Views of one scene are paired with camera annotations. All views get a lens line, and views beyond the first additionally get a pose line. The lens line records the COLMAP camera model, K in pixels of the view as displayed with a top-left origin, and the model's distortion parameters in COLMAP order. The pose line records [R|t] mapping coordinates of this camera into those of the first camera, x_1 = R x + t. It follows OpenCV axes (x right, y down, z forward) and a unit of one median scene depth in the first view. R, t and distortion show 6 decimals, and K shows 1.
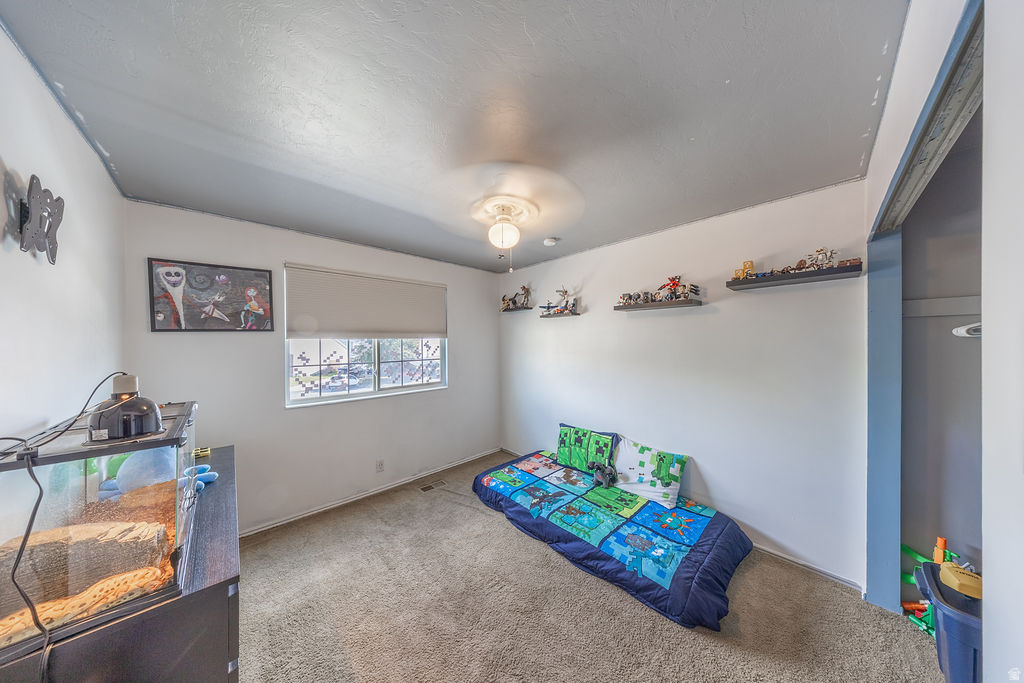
lens RADIAL K [[298.8, 0, 509.0], [0, 298.8, 346.2], [0, 0, 1]] dist [0.000022, 0.000005]
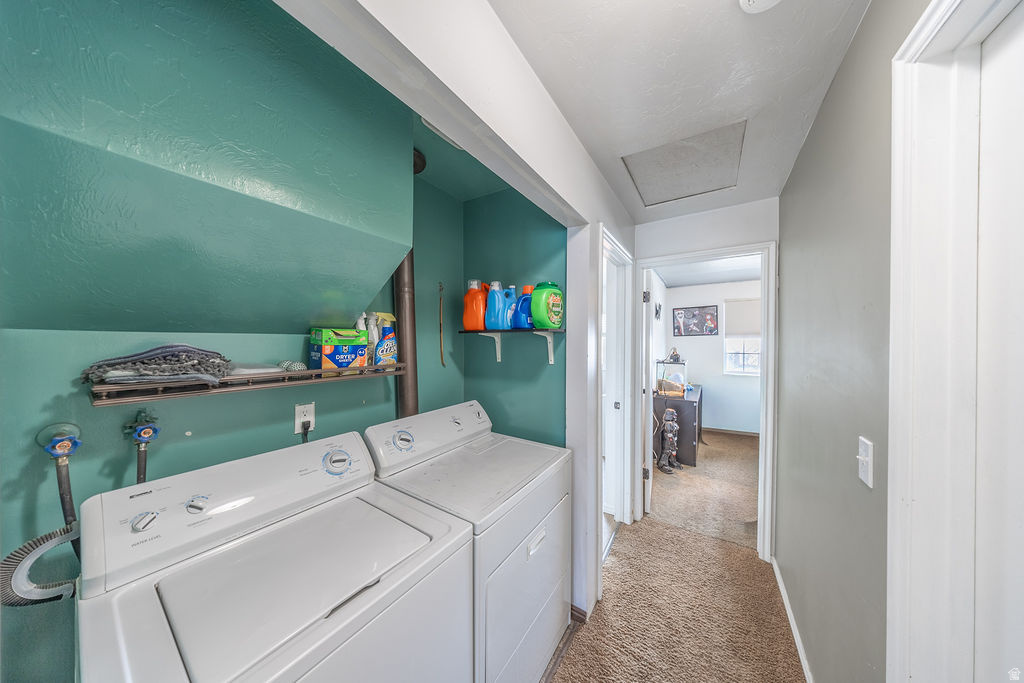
lens RADIAL K [[298.8, 0, 507.8], [0, 298.8, 346.1], [0, 0, 1]] dist [0.000022, 0.000005]
pose [[0.223934, 0.007938, -0.974572, 0.931281], [-0.002258, 0.999968, 0.007626, 0.014272], [0.974602, 0.000493, 0.223945, -0.905313]]
